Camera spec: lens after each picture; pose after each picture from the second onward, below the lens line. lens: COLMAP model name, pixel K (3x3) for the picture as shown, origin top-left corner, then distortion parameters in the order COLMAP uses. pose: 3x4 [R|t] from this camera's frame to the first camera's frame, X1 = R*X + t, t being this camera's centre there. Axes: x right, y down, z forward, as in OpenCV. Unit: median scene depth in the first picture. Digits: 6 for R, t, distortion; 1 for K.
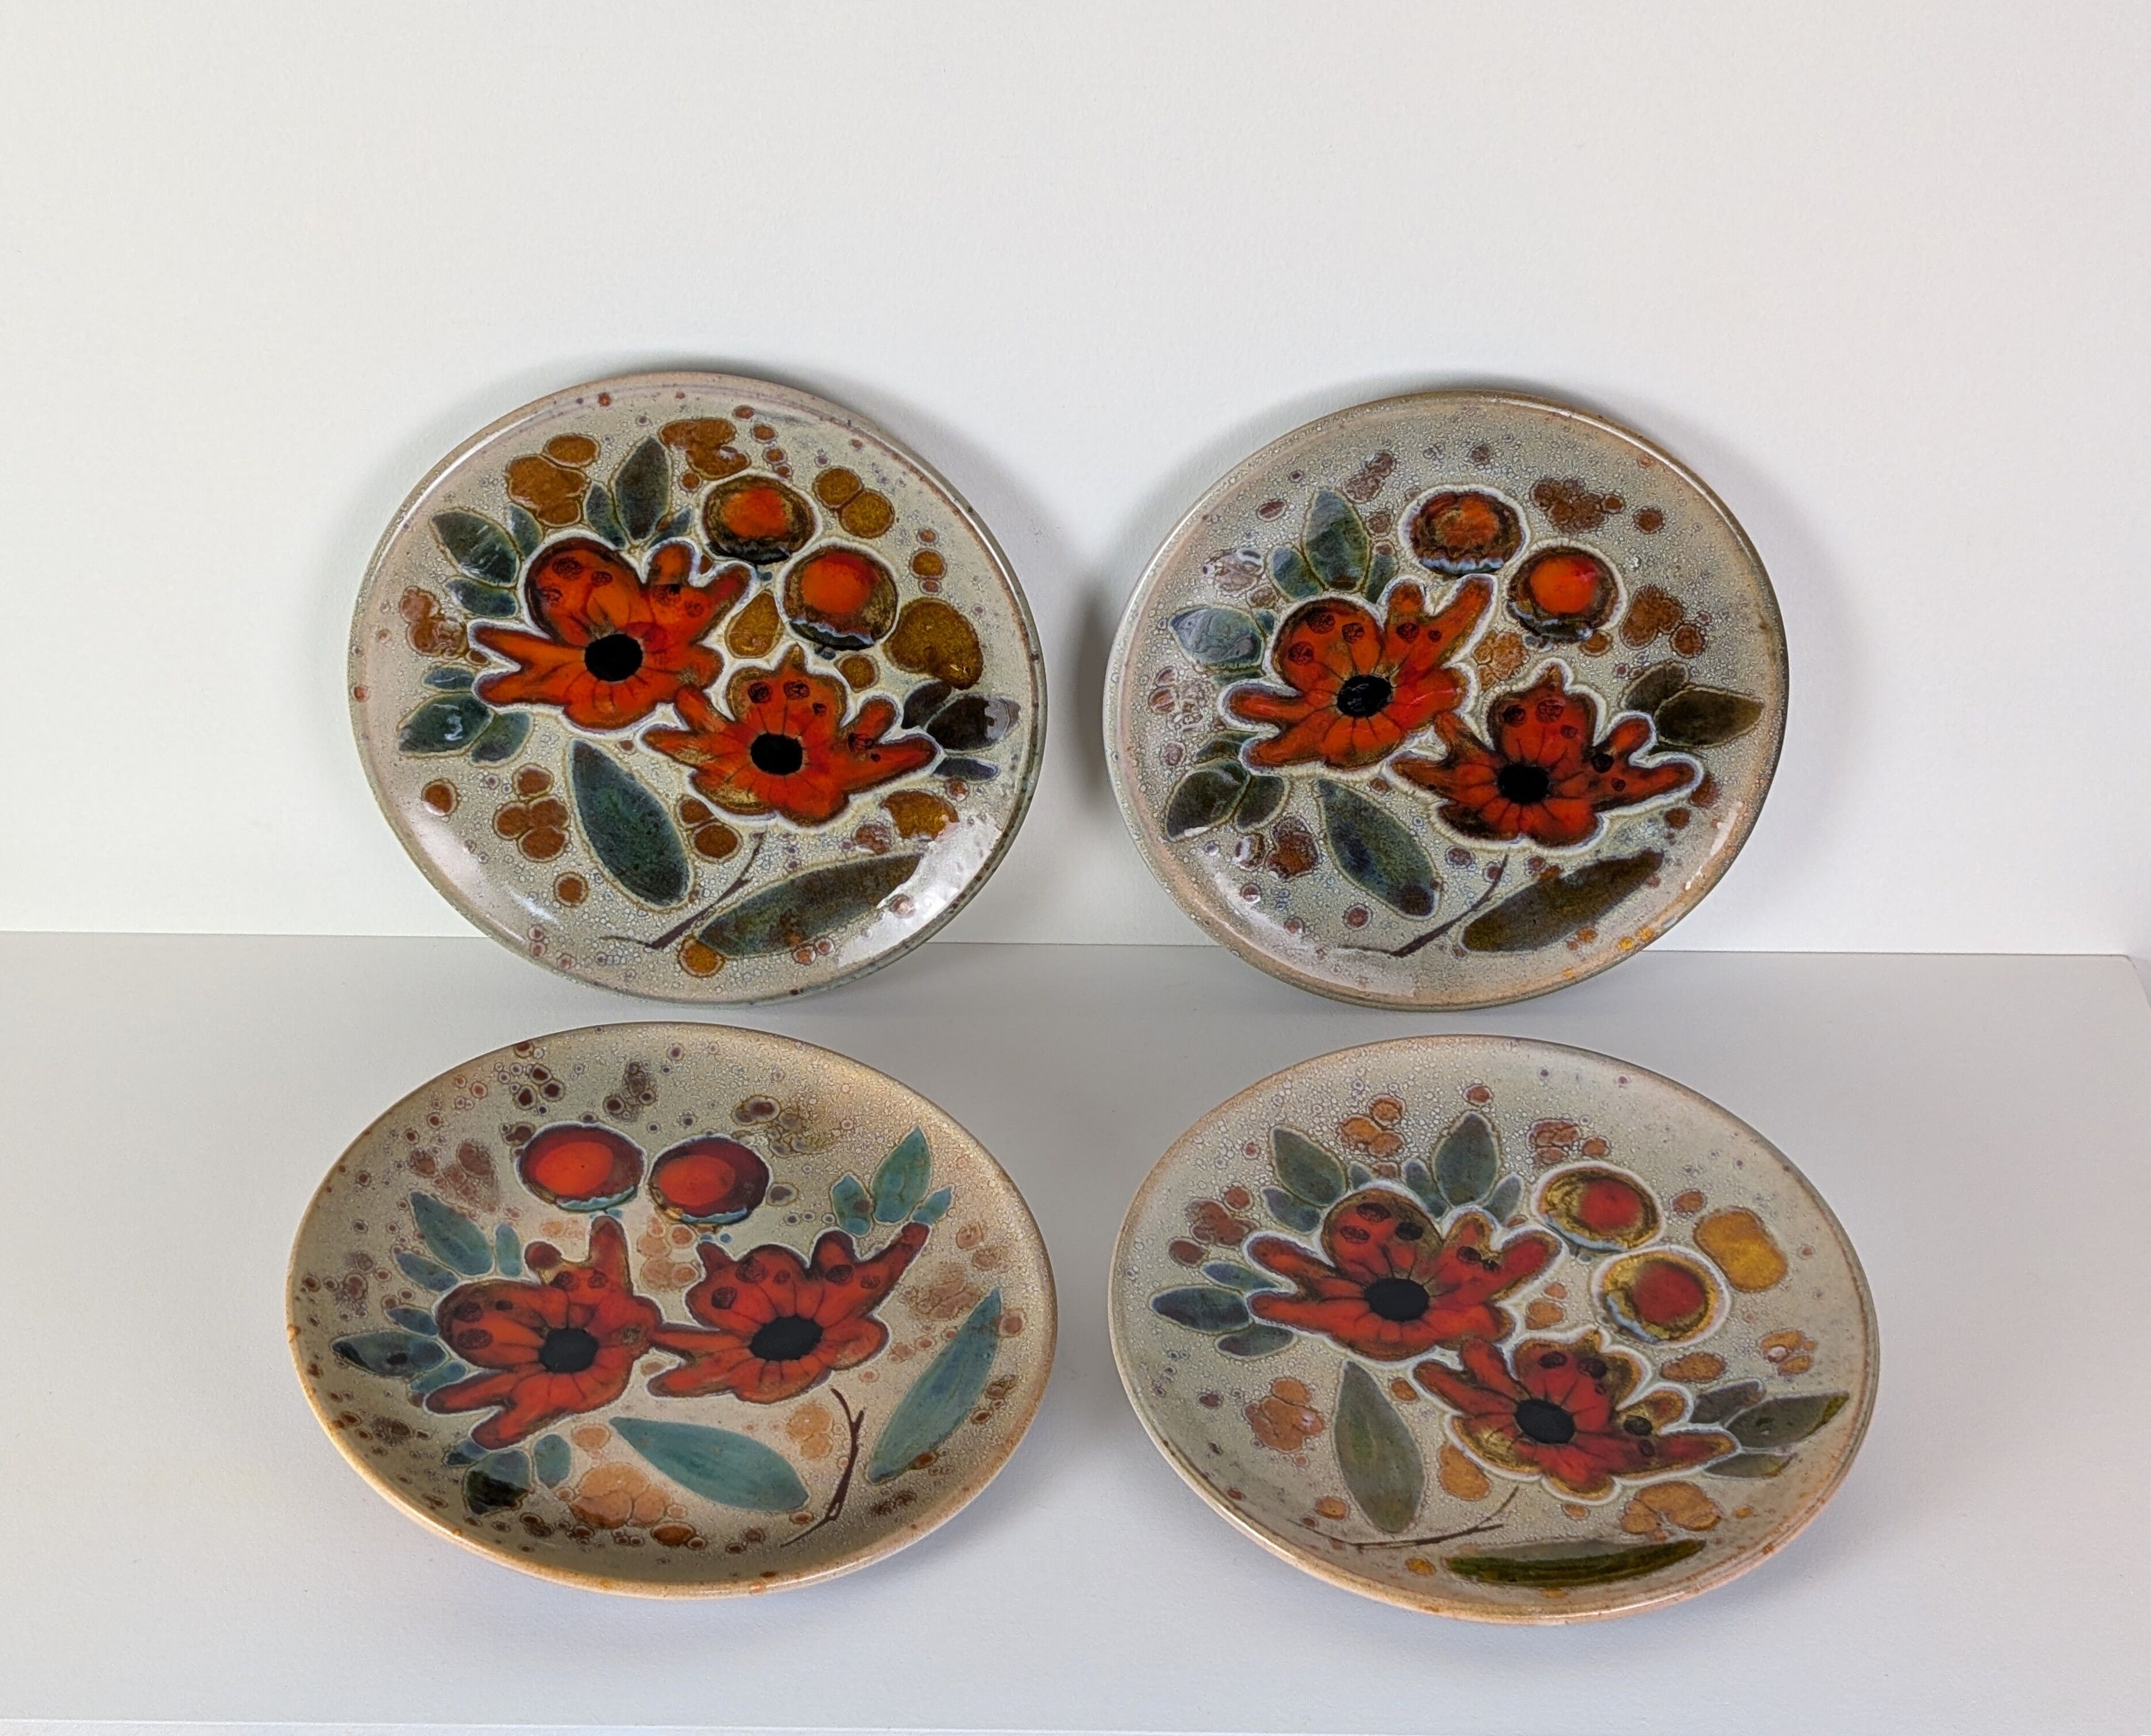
lens RADIAL K [[4335.2, 0, 1045.7], [0, 4335.2, 829.7], [0, 0, 1]] dist [0.430669, 0.000000]
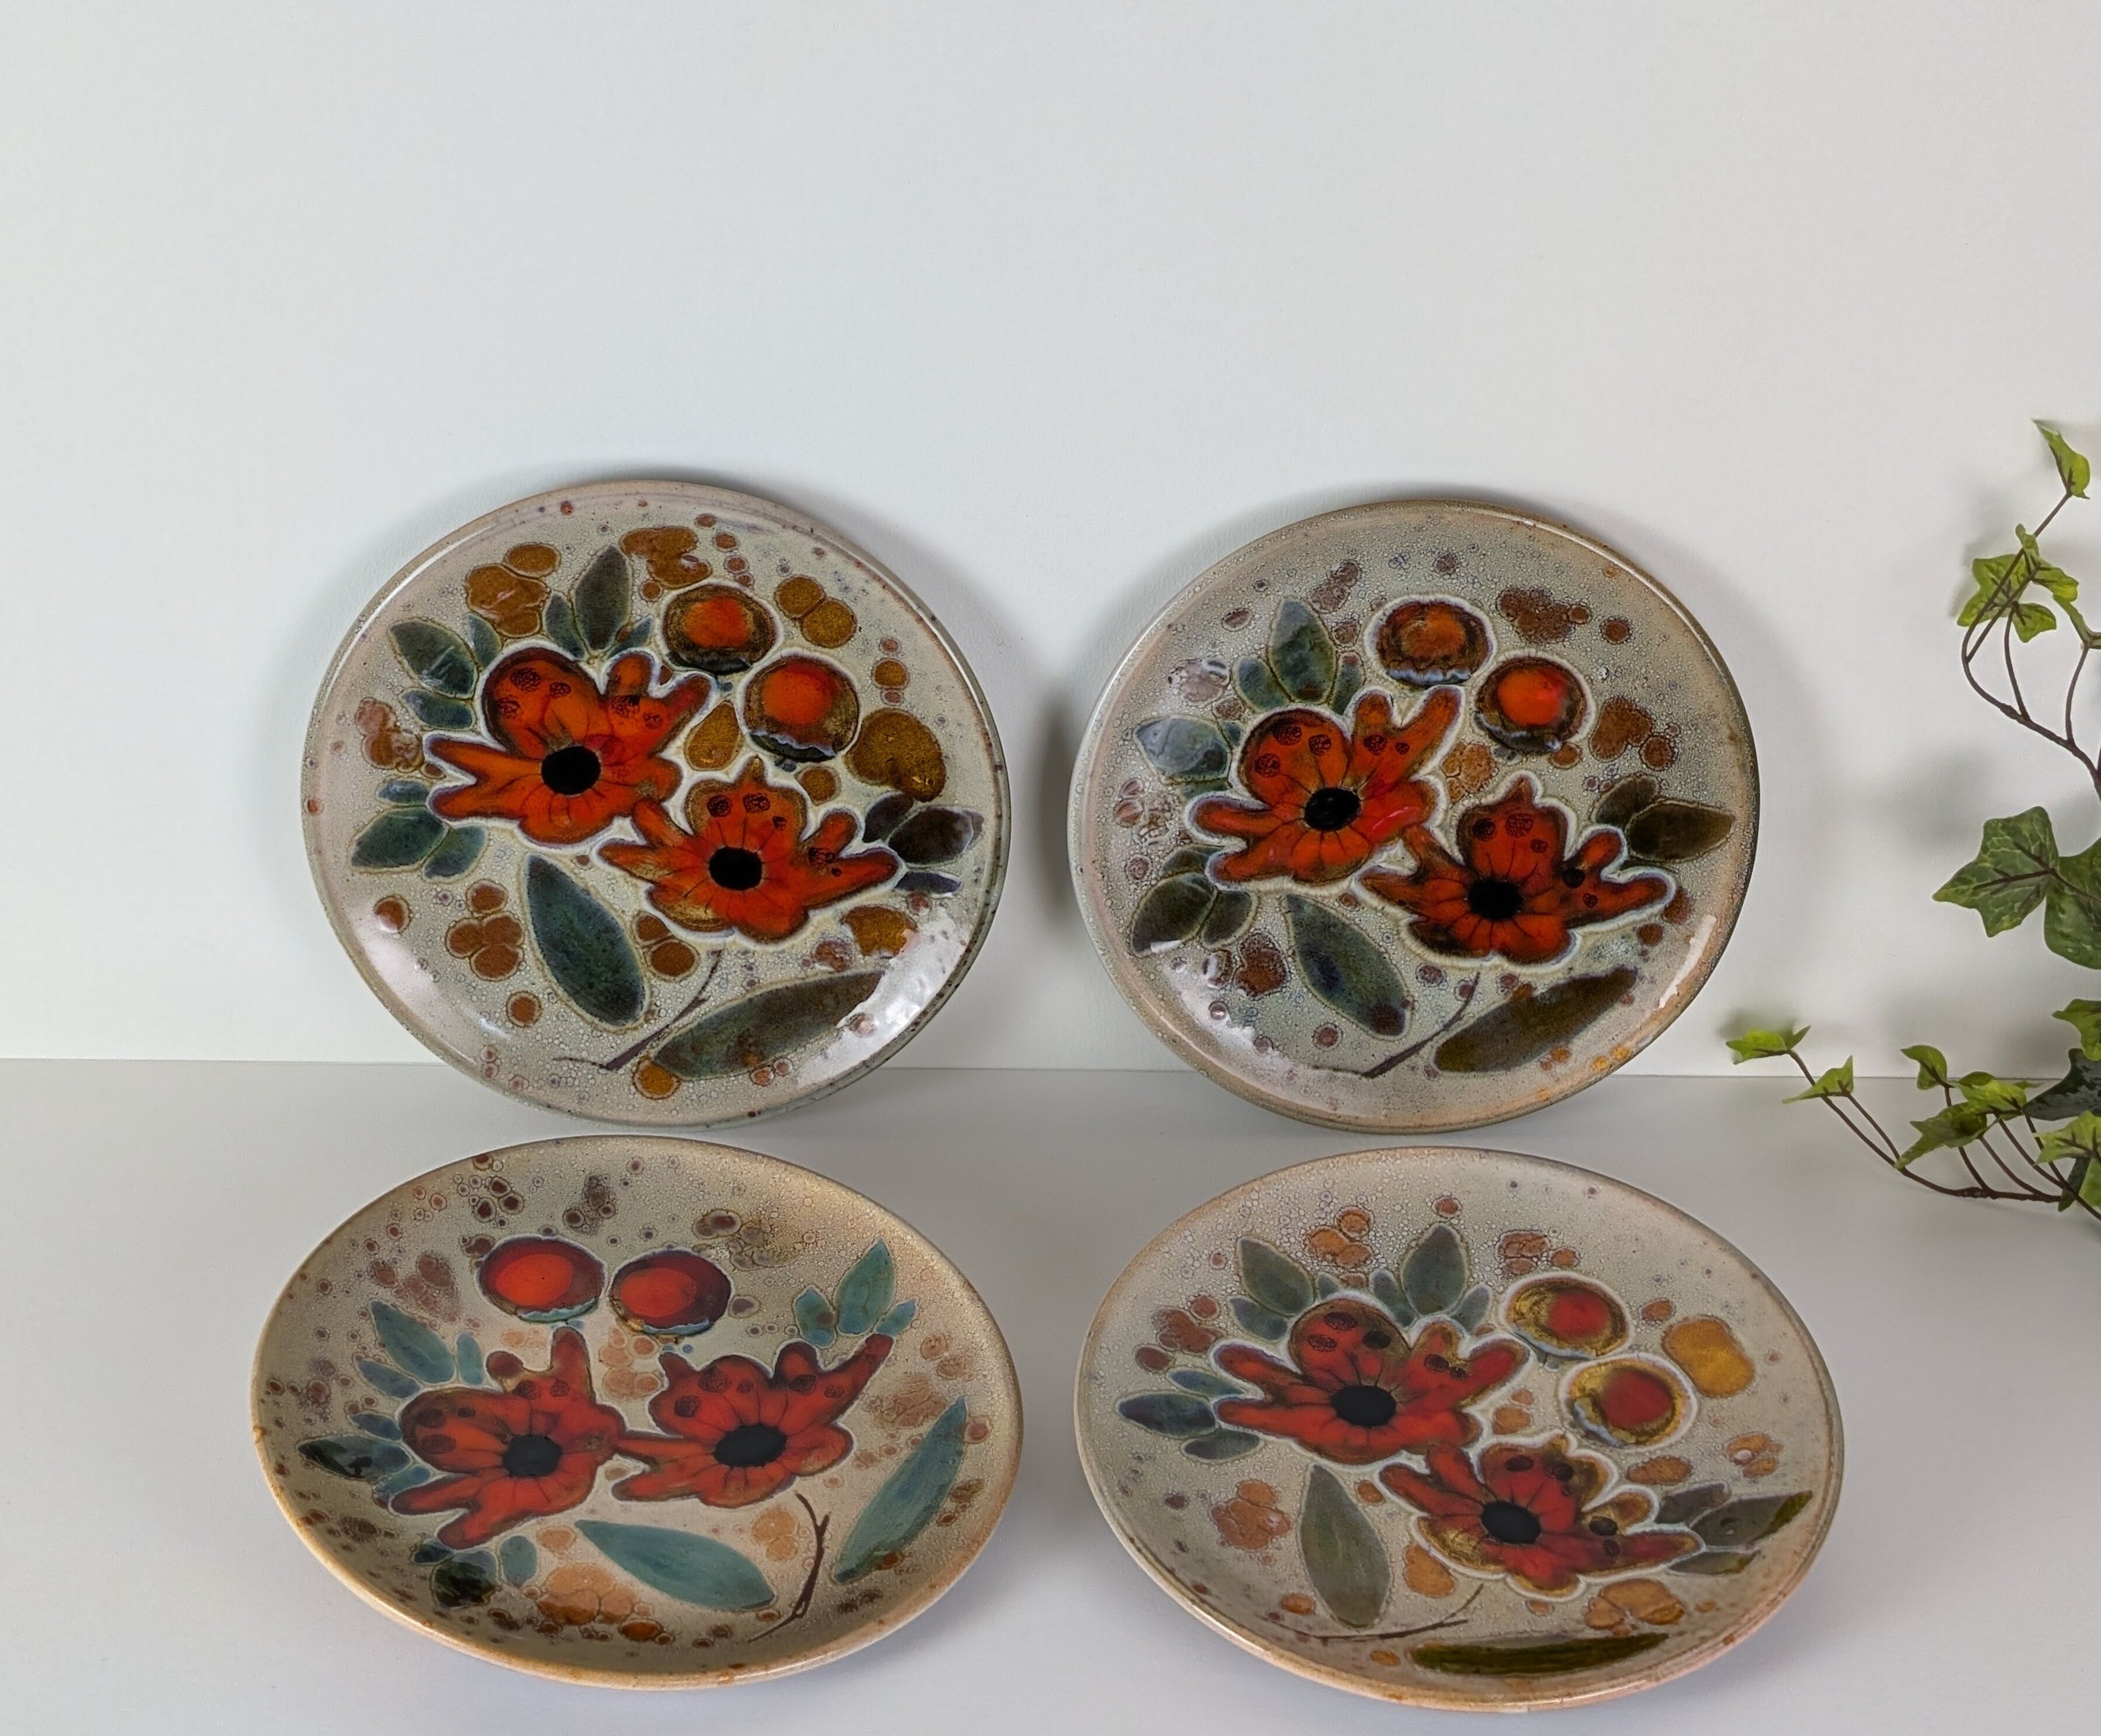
lens RADIAL K [[5256.2, 0, 1040.8], [0, 5256.2, 855.4], [0, 0, 1]] dist [0.521094, 0.000000]
pose [[0.999955, -0.001347, 0.009431, -0.004336], [0.001764, 0.999014, -0.044364, 0.034899], [-0.009362, 0.044379, 0.998971, -0.205260]]
